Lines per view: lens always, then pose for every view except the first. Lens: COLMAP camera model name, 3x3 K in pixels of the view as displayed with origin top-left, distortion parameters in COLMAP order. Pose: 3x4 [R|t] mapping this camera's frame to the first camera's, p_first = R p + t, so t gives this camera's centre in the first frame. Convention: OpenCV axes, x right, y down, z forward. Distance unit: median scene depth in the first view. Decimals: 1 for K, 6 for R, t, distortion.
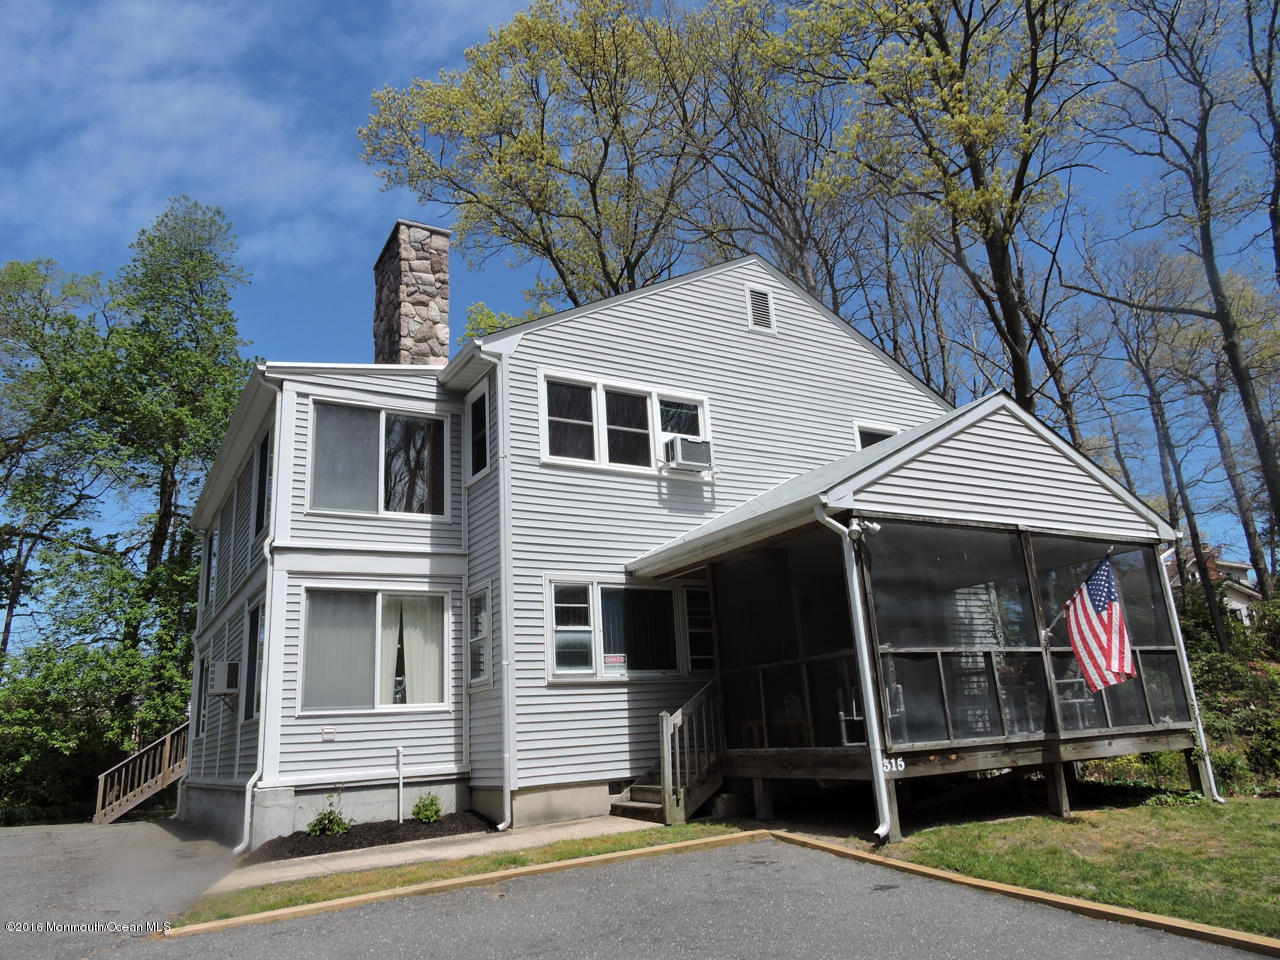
lens RADIAL K [[901.1, 0, 637.7], [0, 901.1, 481.9], [0, 0, 1]] dist [0.005507, 0.002927]
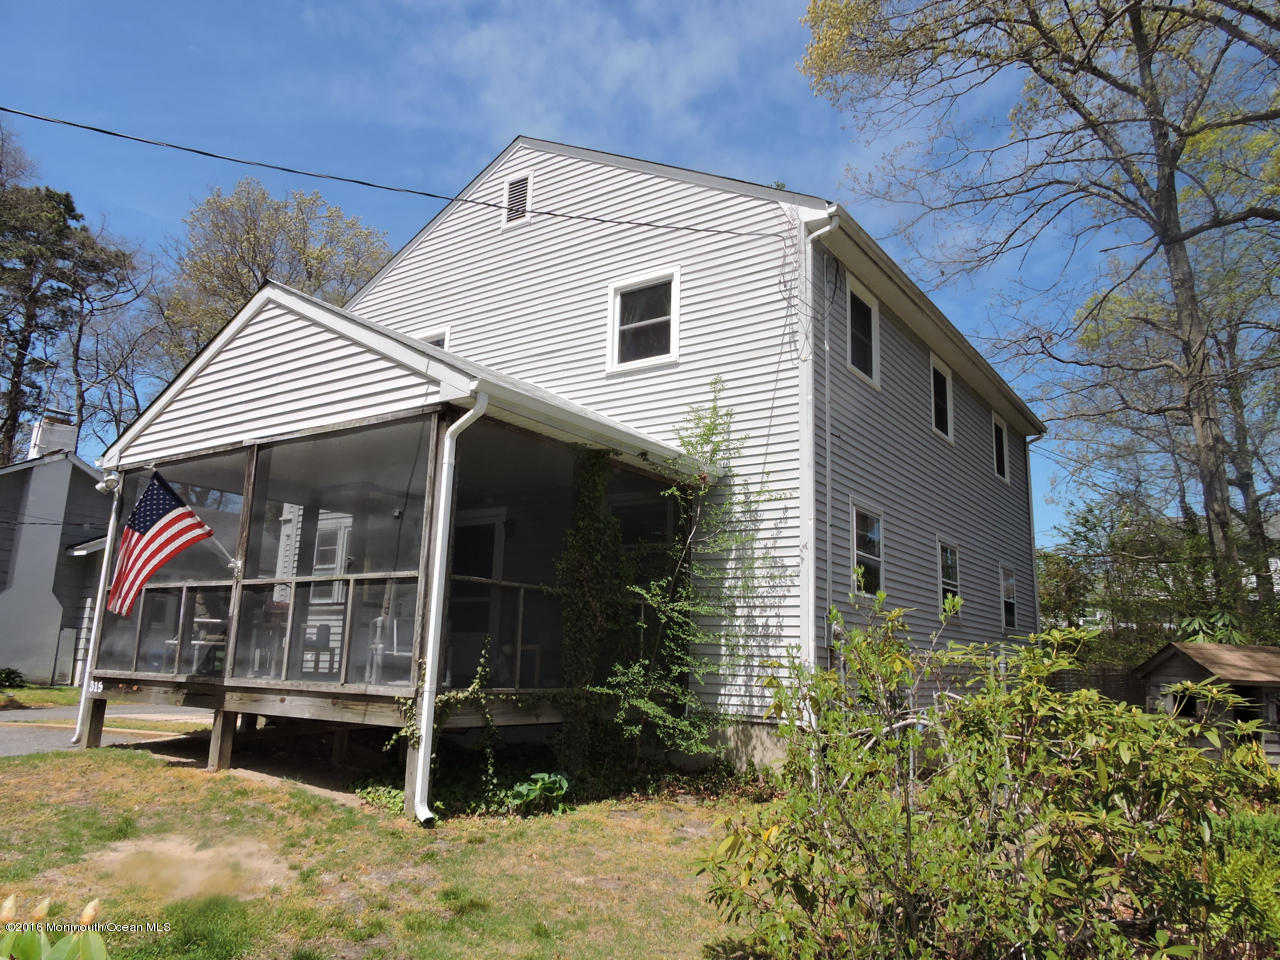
lens RADIAL K [[901.1, 0, 638.9], [0, 901.1, 474.8], [0, 0, 1]] dist [0.005507, 0.002927]
pose [[0.423717, -0.114005, -0.898591, 1.336646], [0.193257, 0.980584, -0.033280, 0.179326], [0.884938, -0.159558, 0.437522, 0.935707]]
